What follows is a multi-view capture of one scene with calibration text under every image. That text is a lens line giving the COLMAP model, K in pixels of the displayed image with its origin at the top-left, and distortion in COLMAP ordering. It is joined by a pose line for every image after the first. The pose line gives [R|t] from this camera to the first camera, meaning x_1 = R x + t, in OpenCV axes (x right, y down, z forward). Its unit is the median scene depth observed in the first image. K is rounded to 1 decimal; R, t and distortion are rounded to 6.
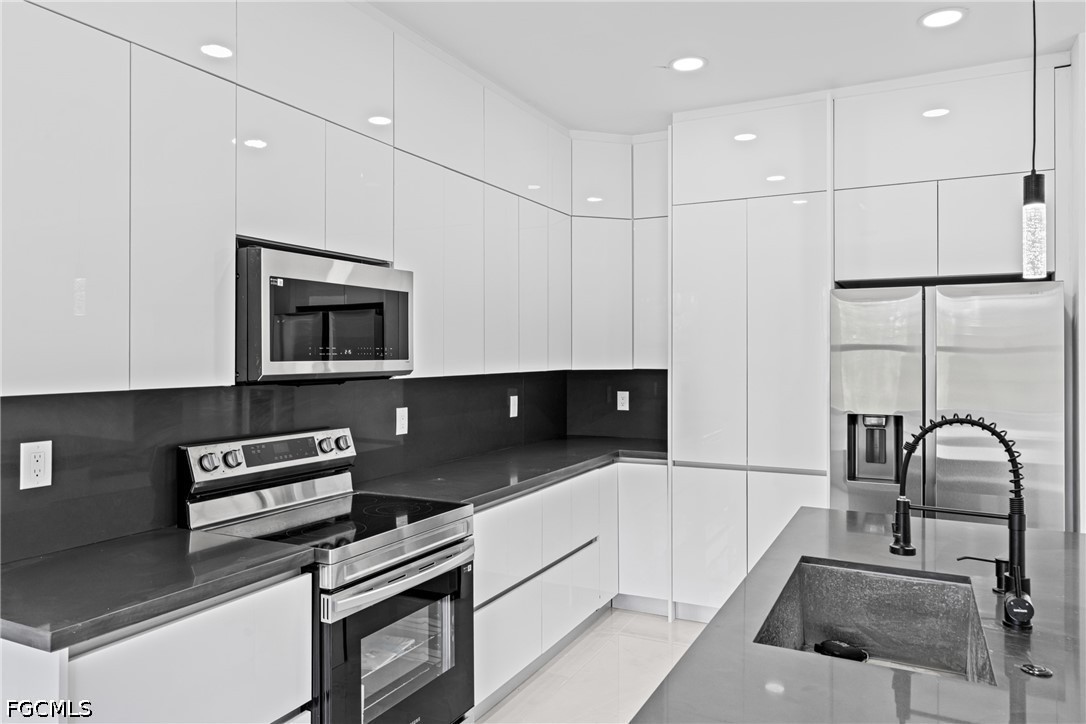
lens RADIAL K [[746.0, 0, 543.3], [0, 746.0, 358.0], [0, 0, 1]] dist [0.004006, 0.006730]
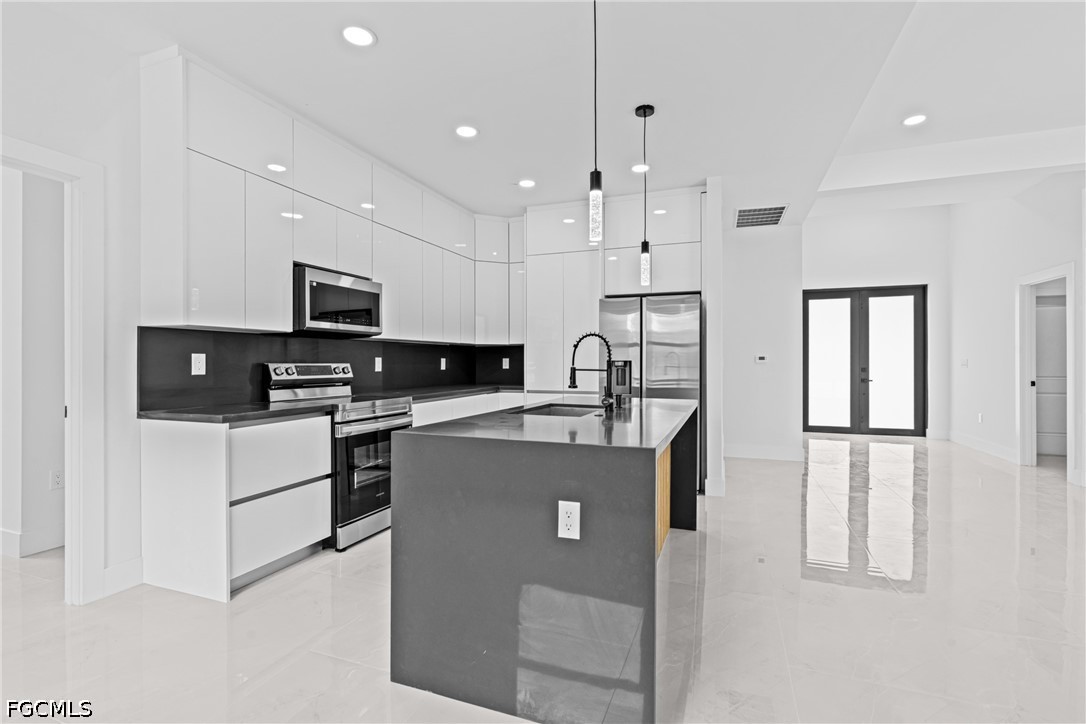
lens RADIAL K [[498.1, 0, 541.8], [0, 498.1, 364.6], [0, 0, 1]] dist [0.001879, -0.000141]
pose [[0.994218, -0.002057, 0.107365, 0.128188], [0.001814, 0.999996, 0.002363, 0.118130], [-0.107369, -0.002155, 0.994217, -0.448571]]
